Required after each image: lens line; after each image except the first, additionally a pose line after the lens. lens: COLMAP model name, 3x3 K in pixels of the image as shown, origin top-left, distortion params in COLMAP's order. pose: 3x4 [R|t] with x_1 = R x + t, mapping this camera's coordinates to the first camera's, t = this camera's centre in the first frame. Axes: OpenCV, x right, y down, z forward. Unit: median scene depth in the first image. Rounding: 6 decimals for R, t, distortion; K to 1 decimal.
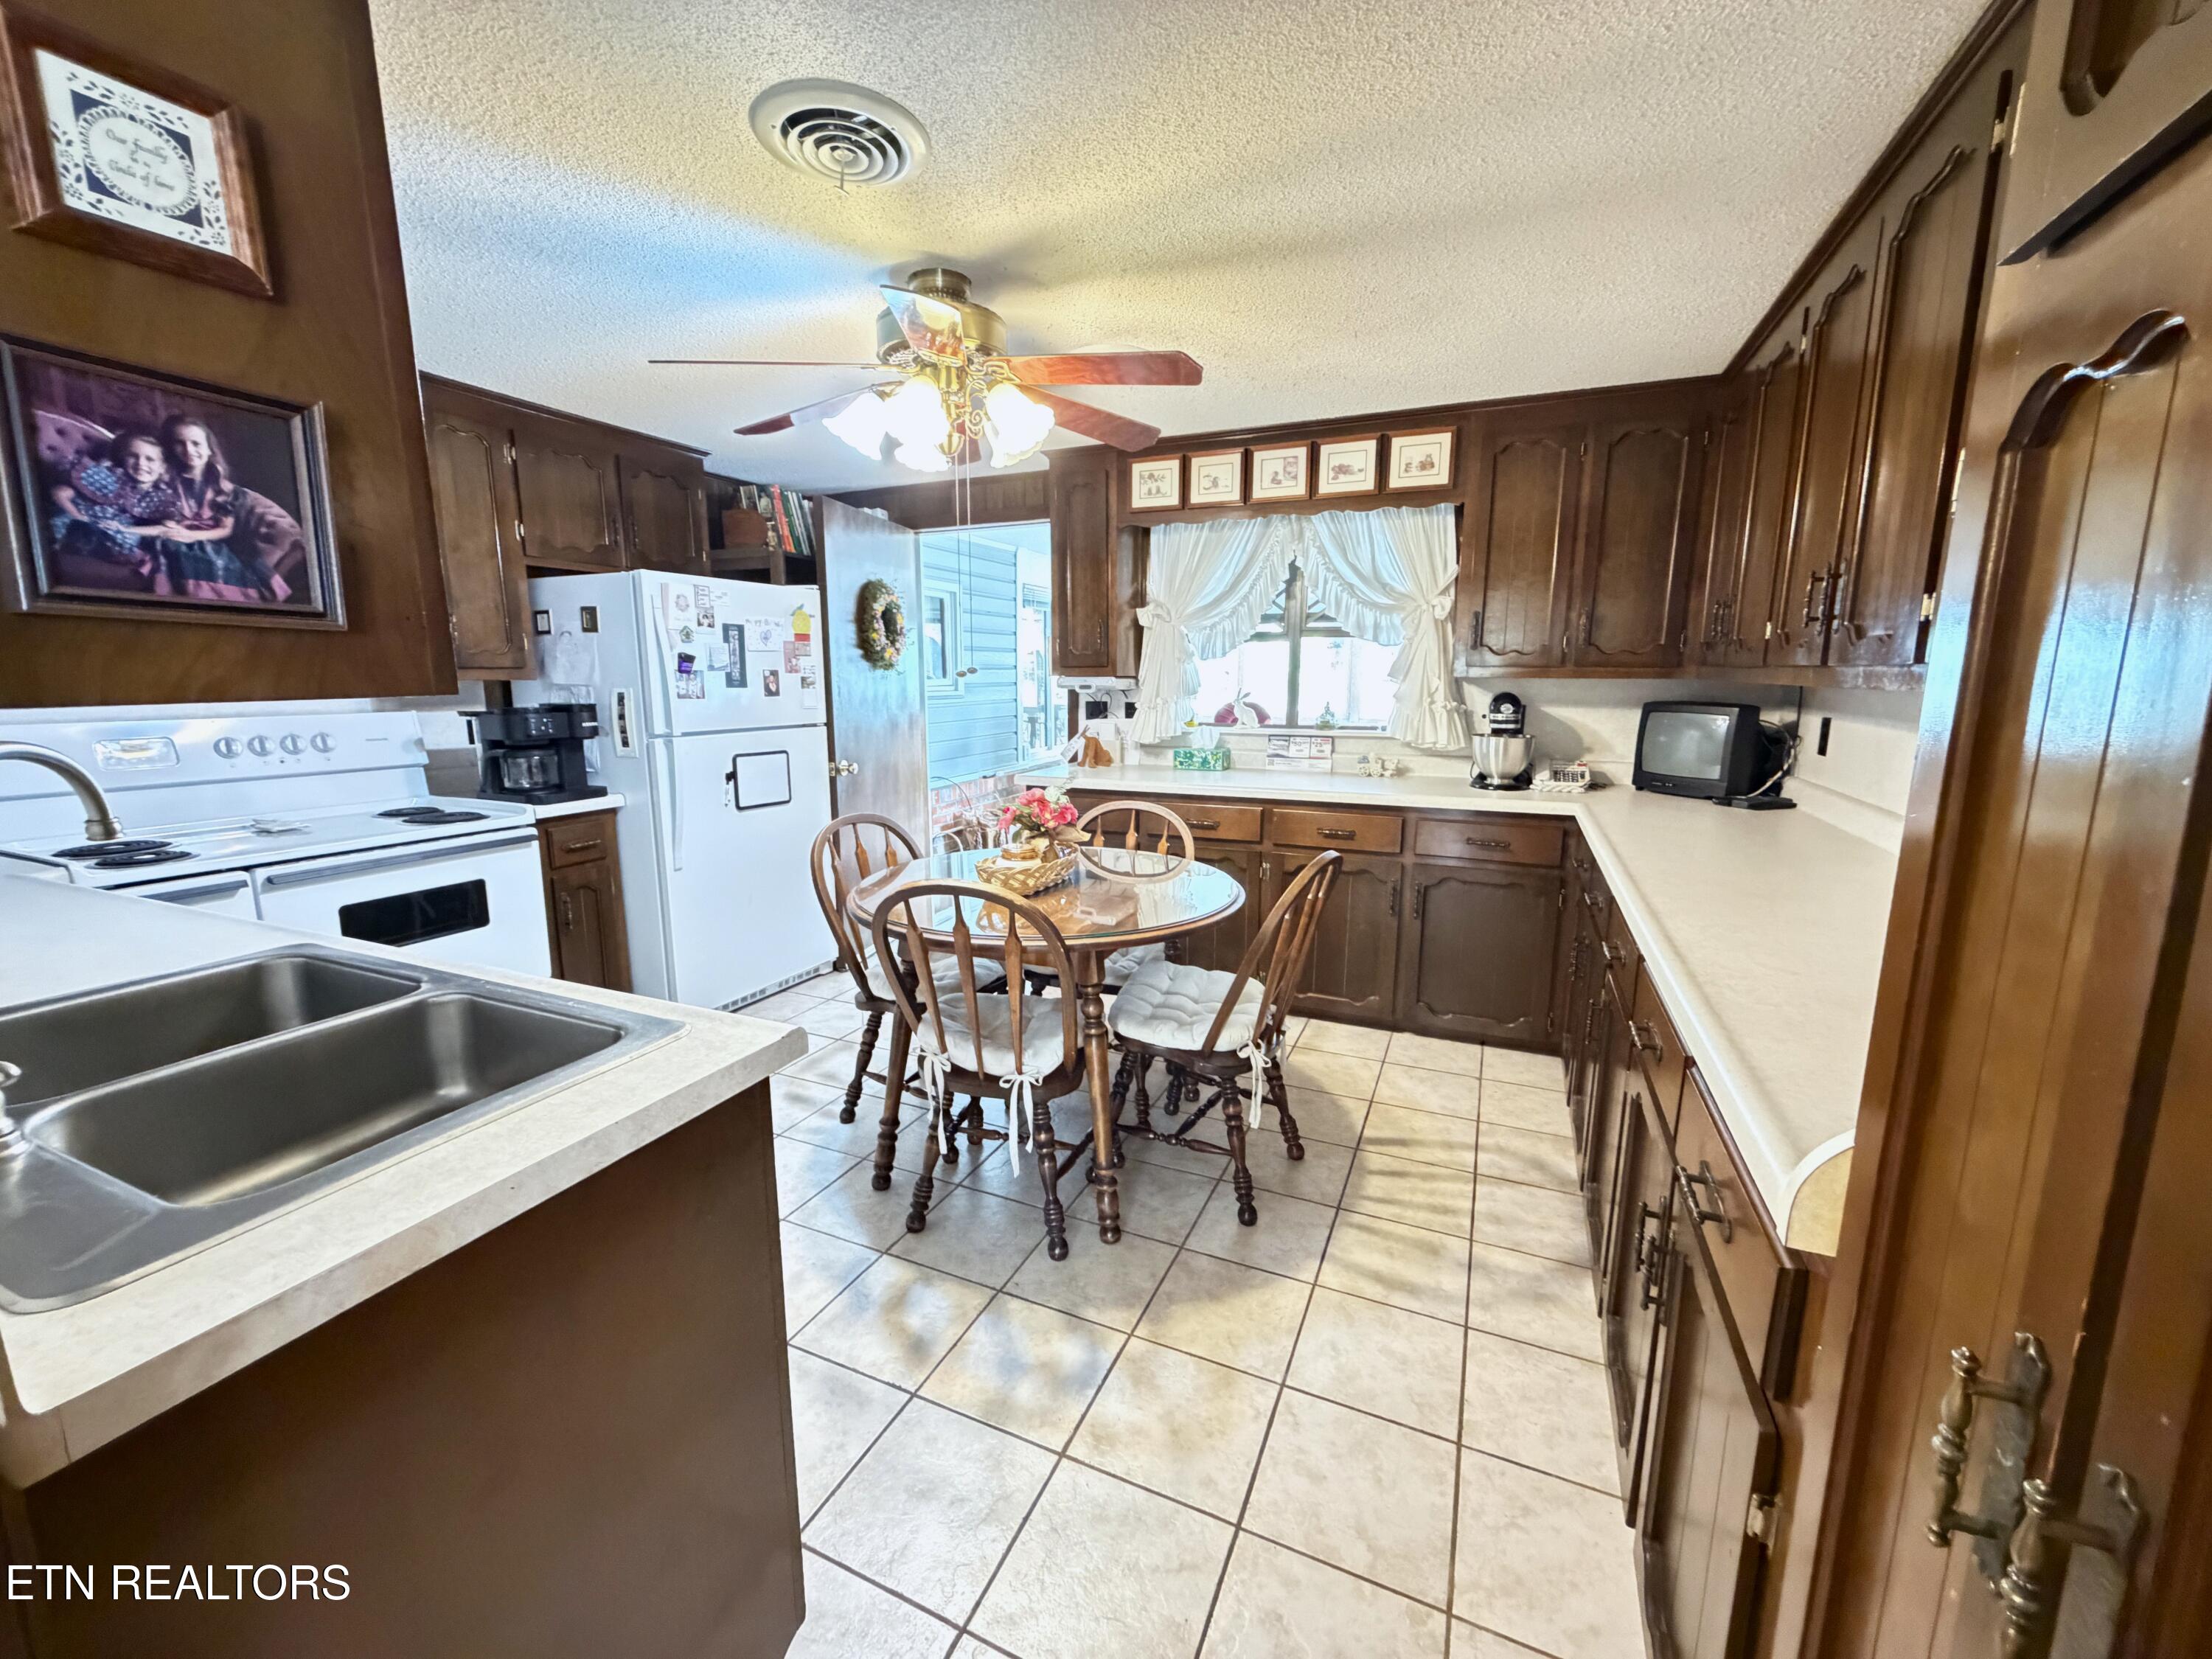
lens RADIAL K [[865.6, 0, 1106.0], [0, 865.6, 829.5], [0, 0, 1]] dist [0.000214, 0.000009]
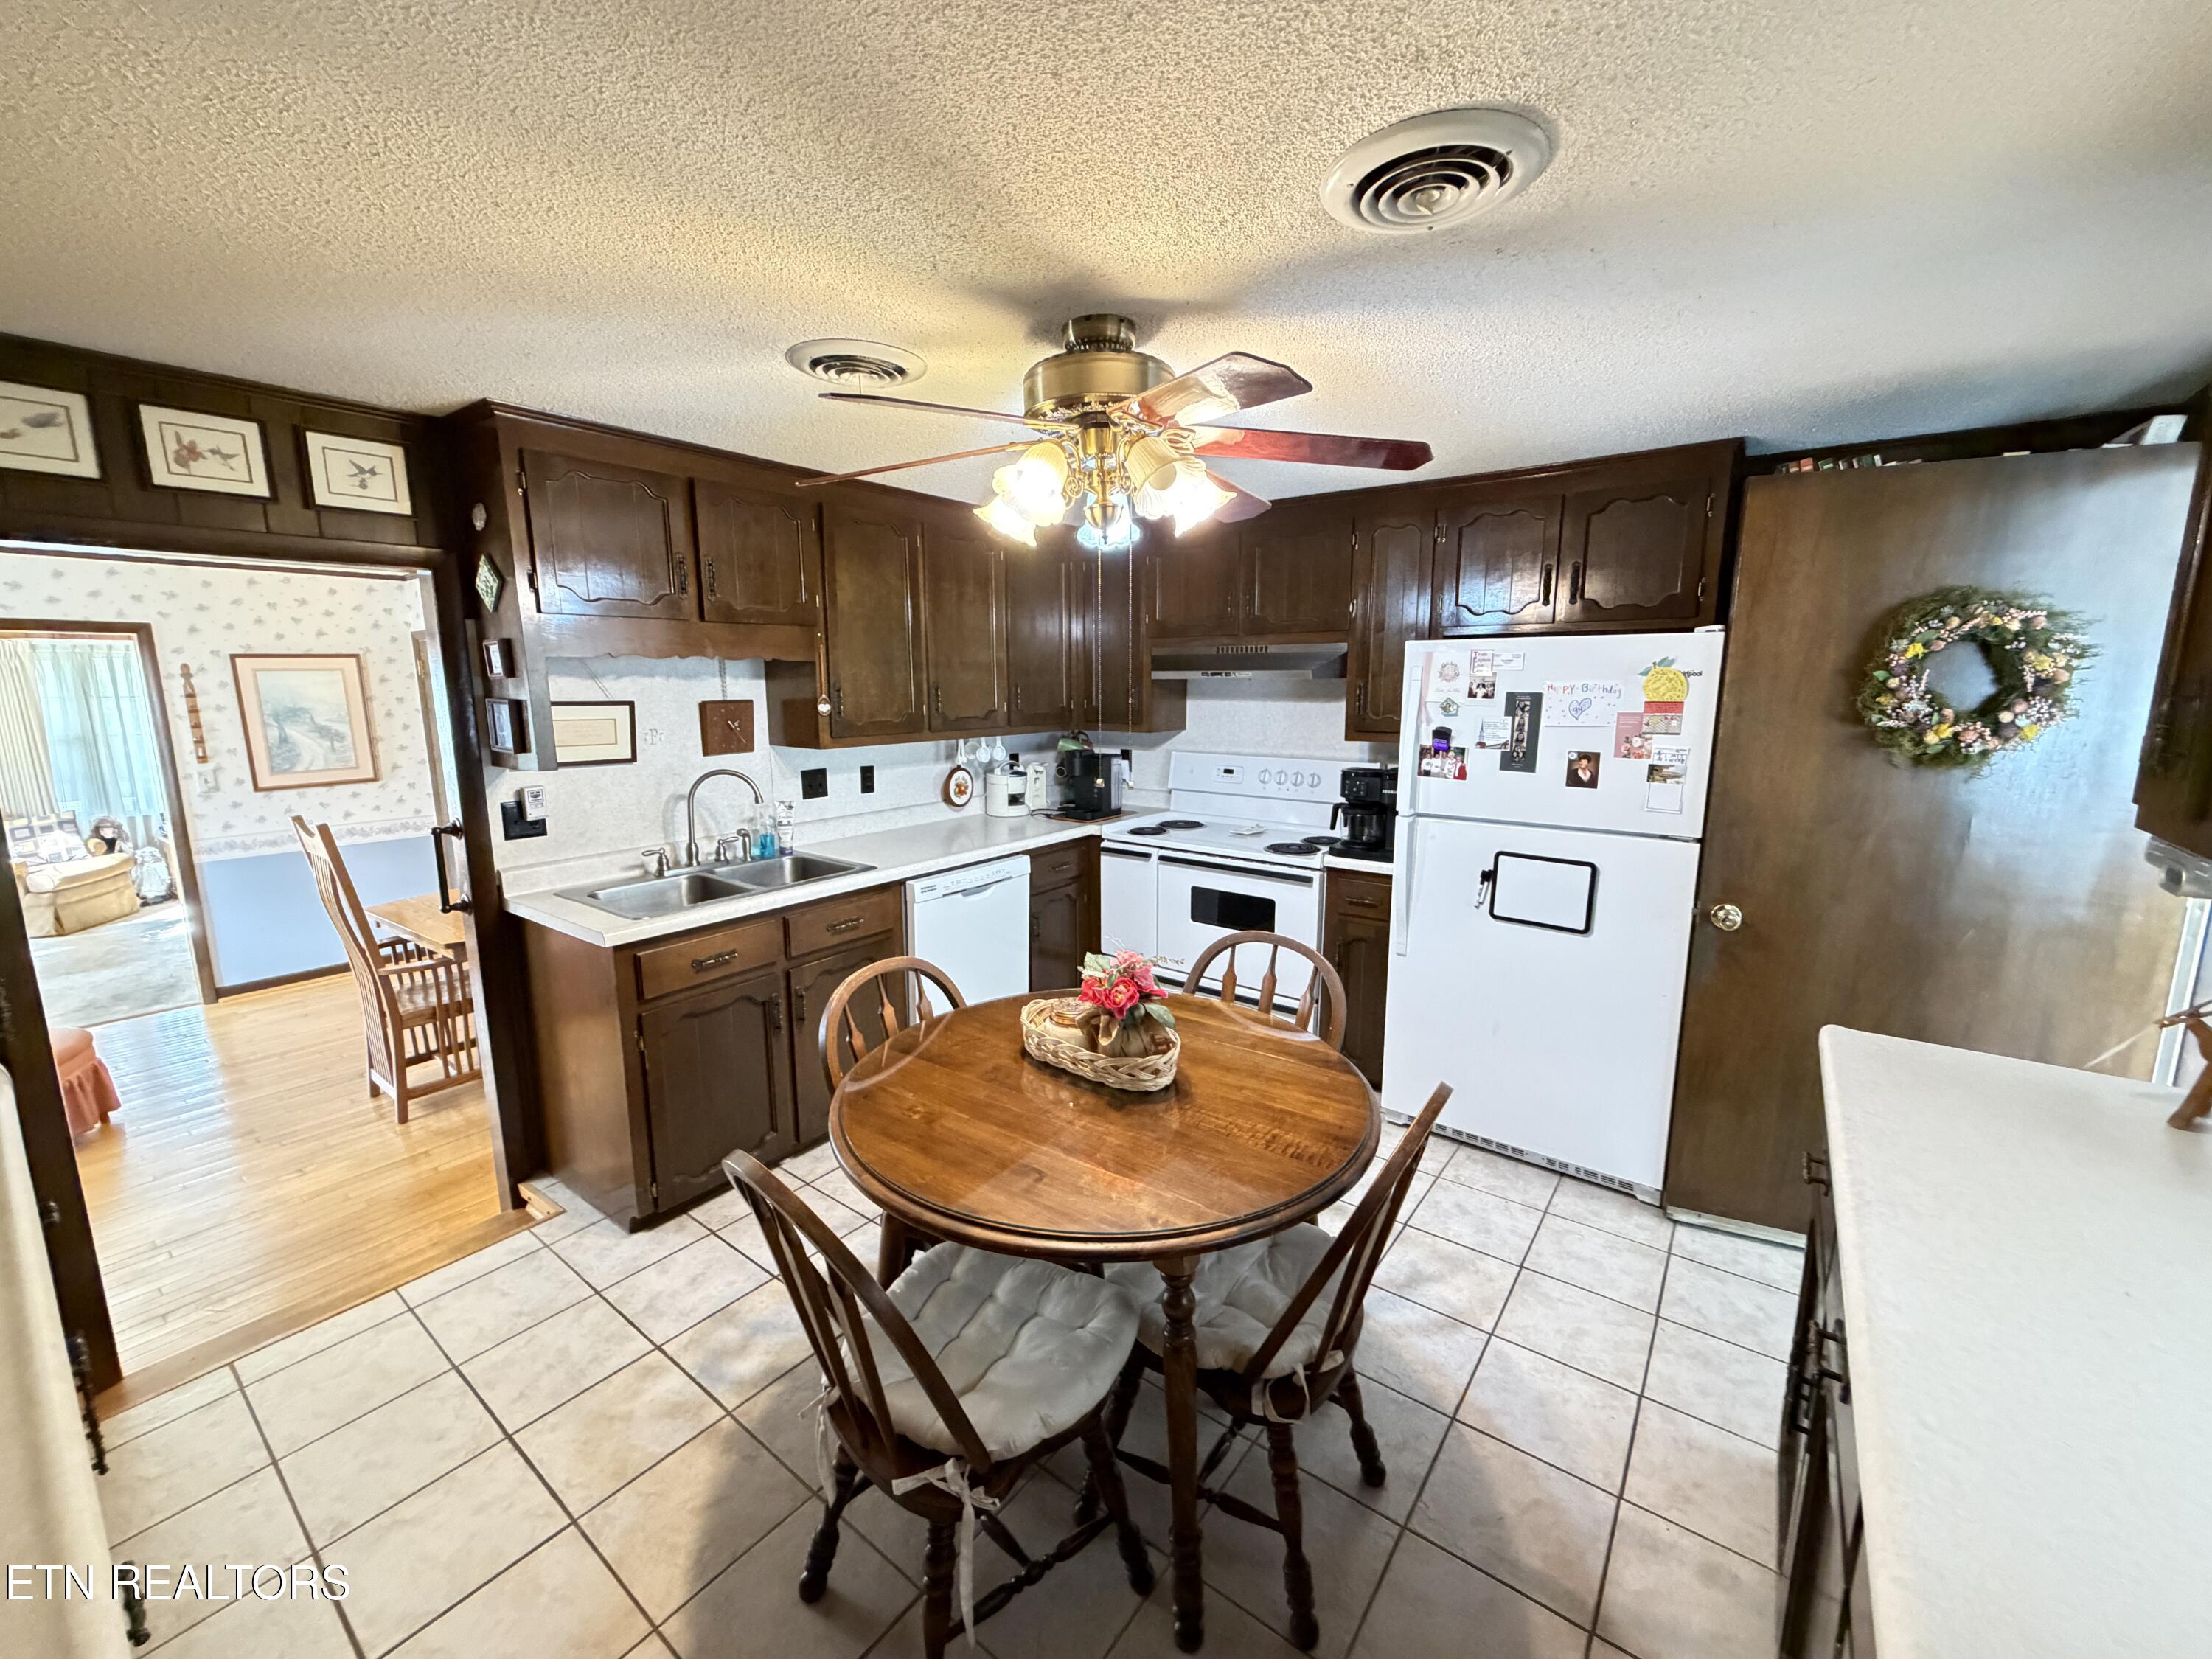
lens RADIAL K [[888.7, 0, 1106.0], [0, 888.7, 829.5], [0, 0, 1]] dist [0.000442, 0.000018]
pose [[-0.223284, 0.166603, -0.960410, 0.480460], [-0.169454, 0.963648, 0.206561, -0.229394], [0.959911, 0.208867, -0.186936, 0.845649]]
